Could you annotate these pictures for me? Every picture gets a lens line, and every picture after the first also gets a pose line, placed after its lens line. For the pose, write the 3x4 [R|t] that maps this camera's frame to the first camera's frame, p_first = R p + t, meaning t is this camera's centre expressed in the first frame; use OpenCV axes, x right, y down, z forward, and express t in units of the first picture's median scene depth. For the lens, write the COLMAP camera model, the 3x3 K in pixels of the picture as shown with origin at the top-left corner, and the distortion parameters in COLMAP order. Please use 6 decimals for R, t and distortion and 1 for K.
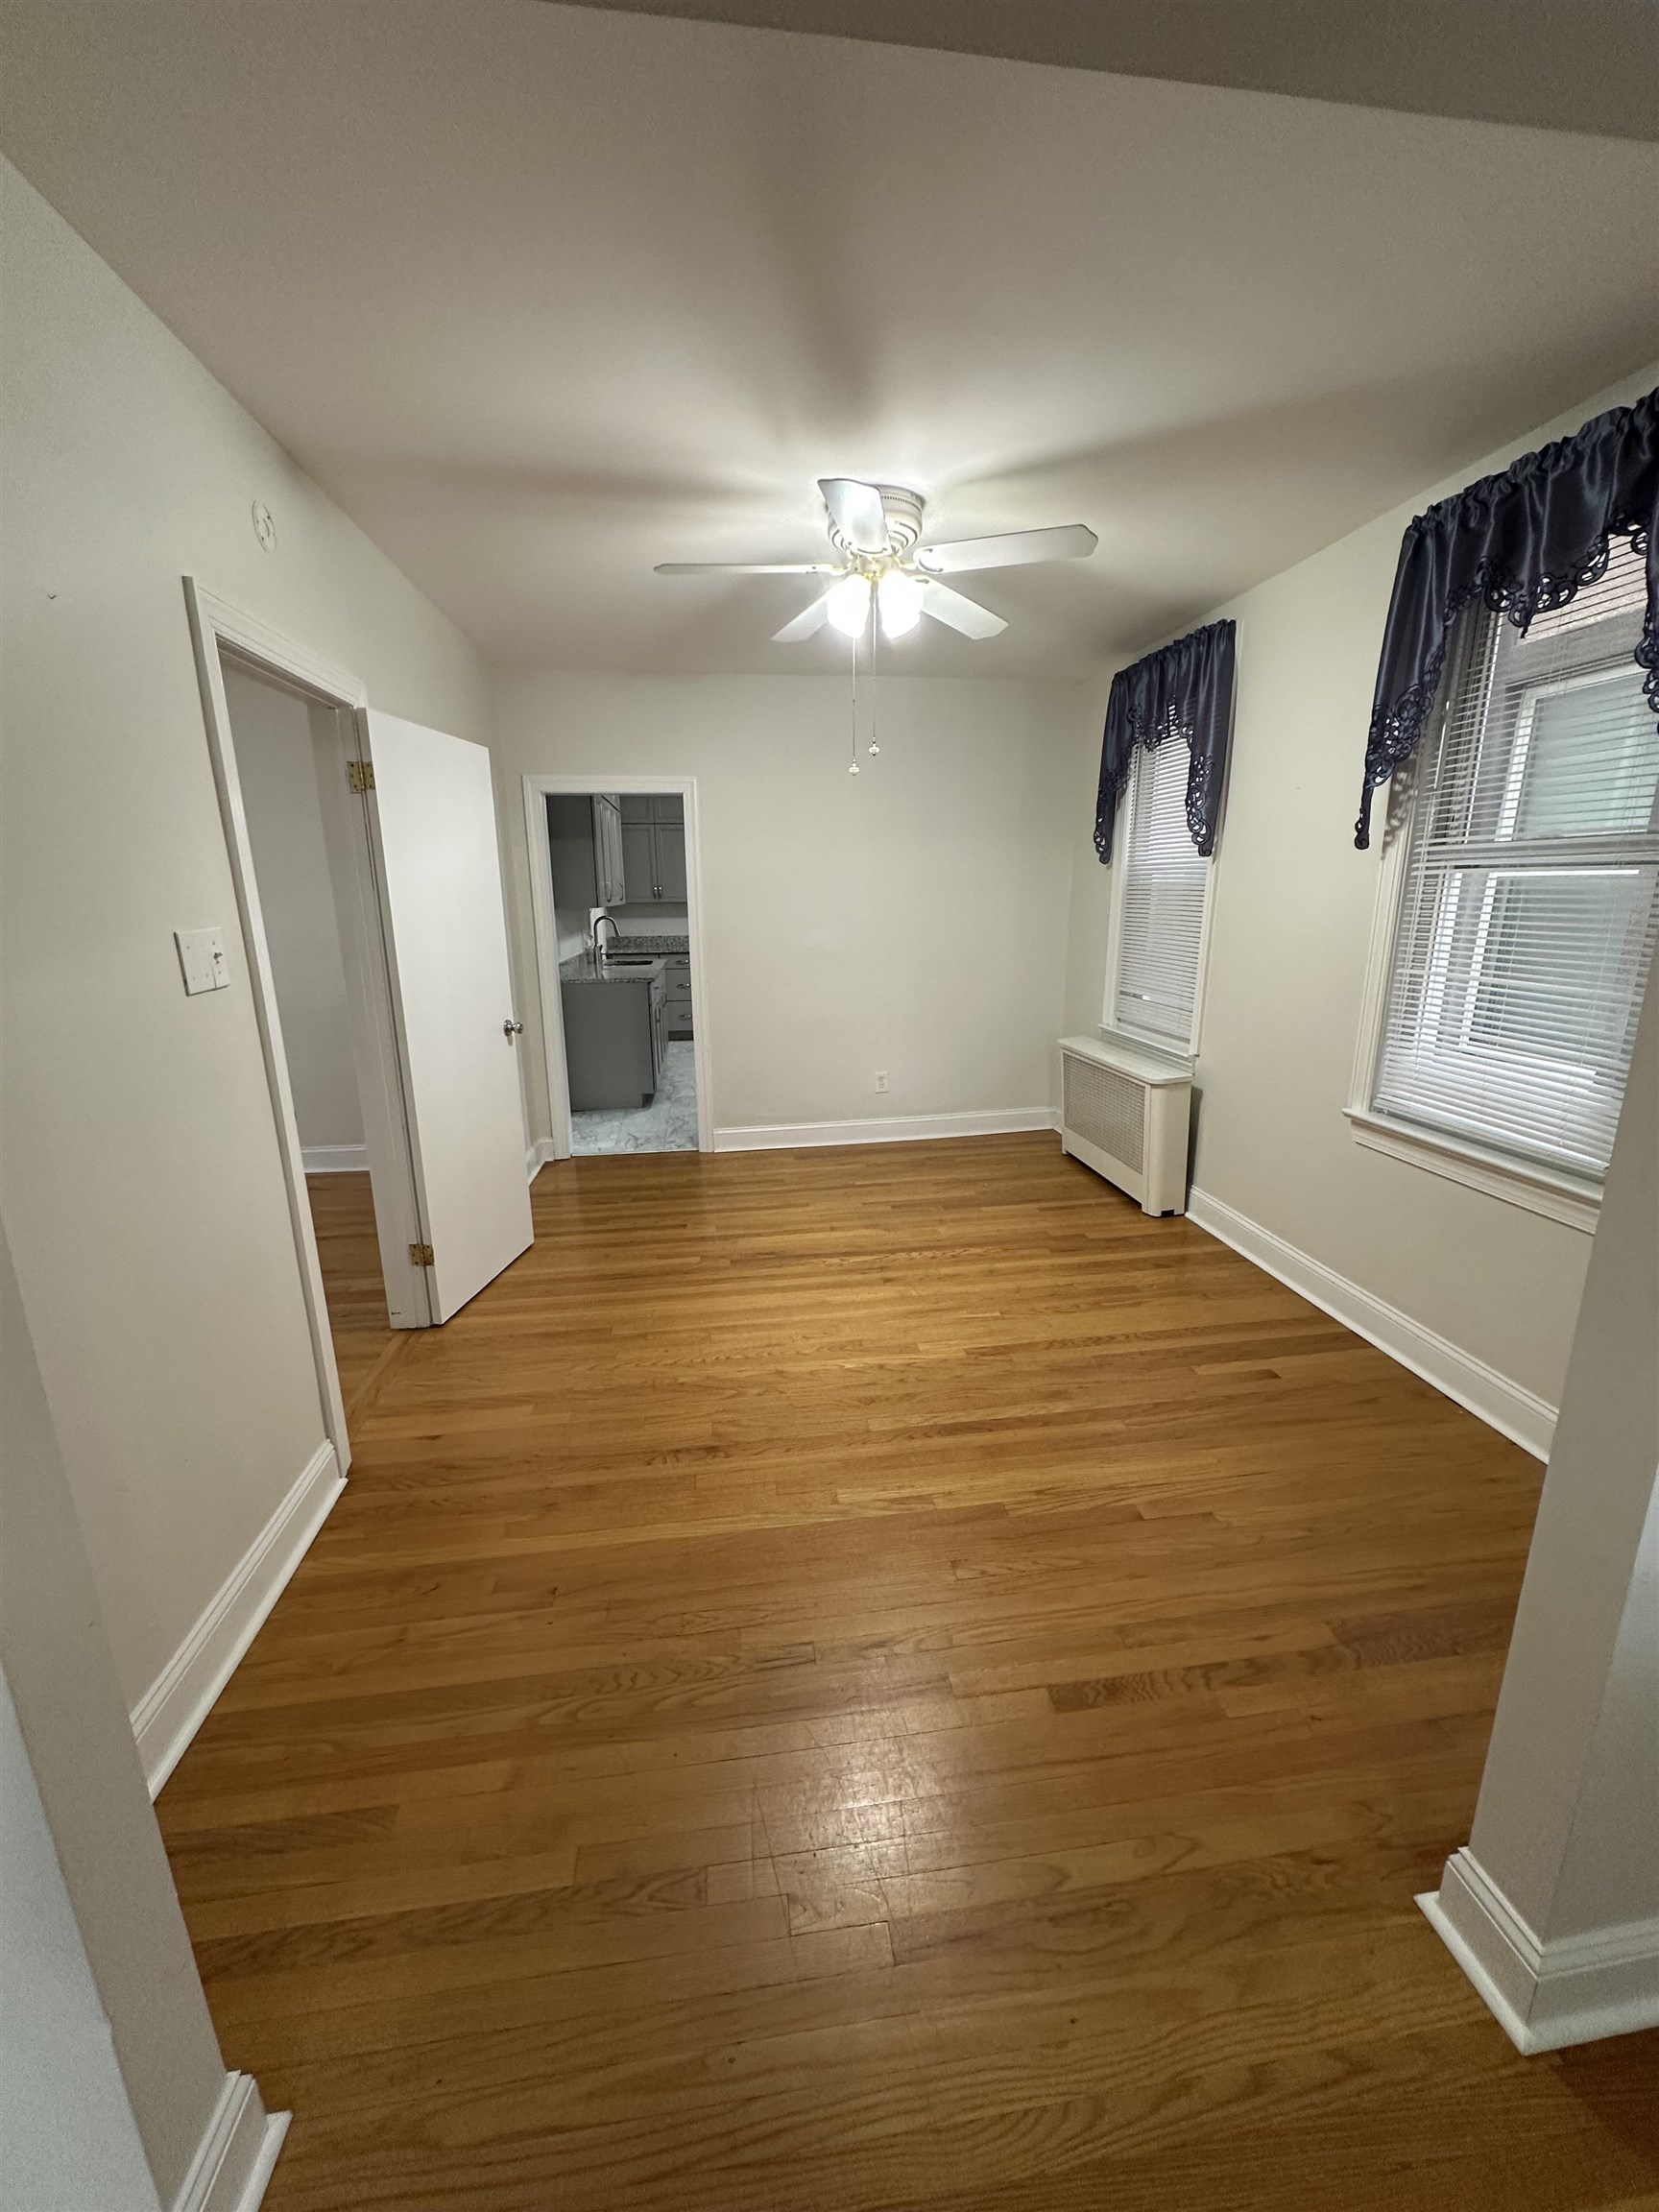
lens RADIAL K [[890.9, 0, 831.6], [0, 890.9, 1108.8], [0, 0, 1]] dist [-0.003392, -0.000810]
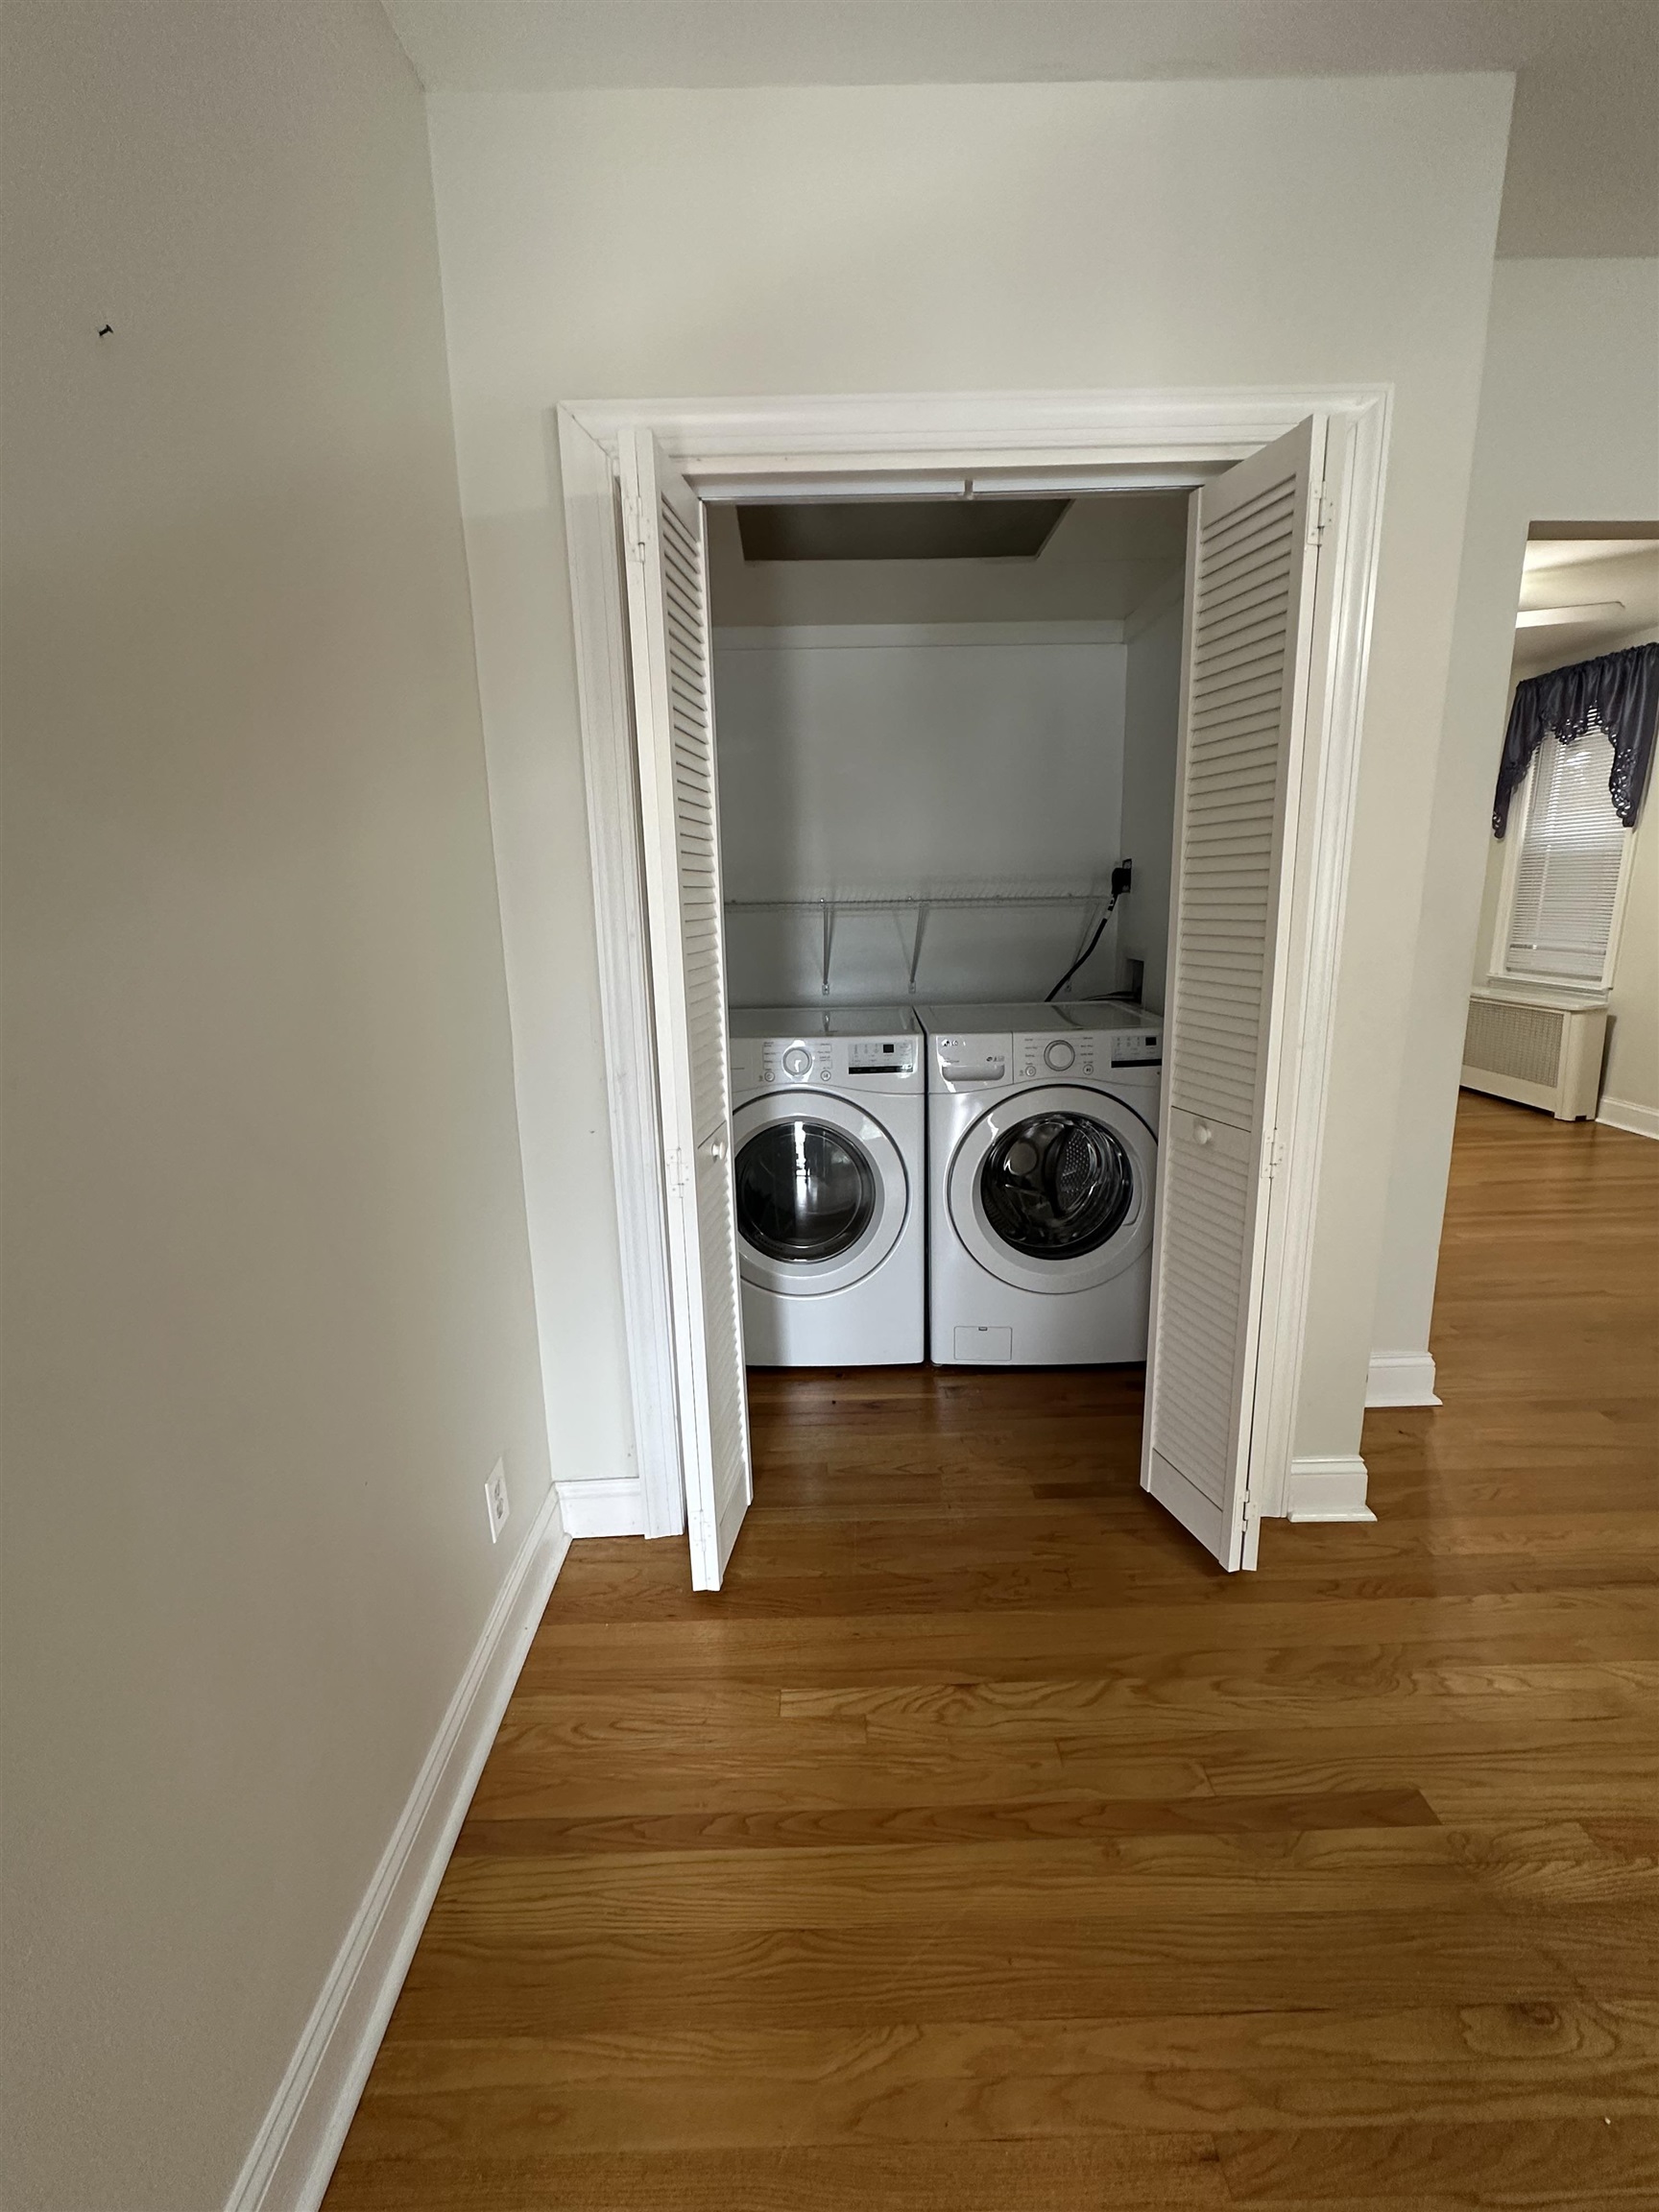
lens RADIAL K [[957.6, 0, 832.8], [0, 957.6, 1106.3], [0, 0, 1]] dist [-0.002481, -0.000541]
pose [[0.992387, 0.020434, -0.121452, -0.494025], [-0.023180, 0.999506, -0.021240, 0.155750], [0.120958, 0.023894, 0.992370, -0.439845]]
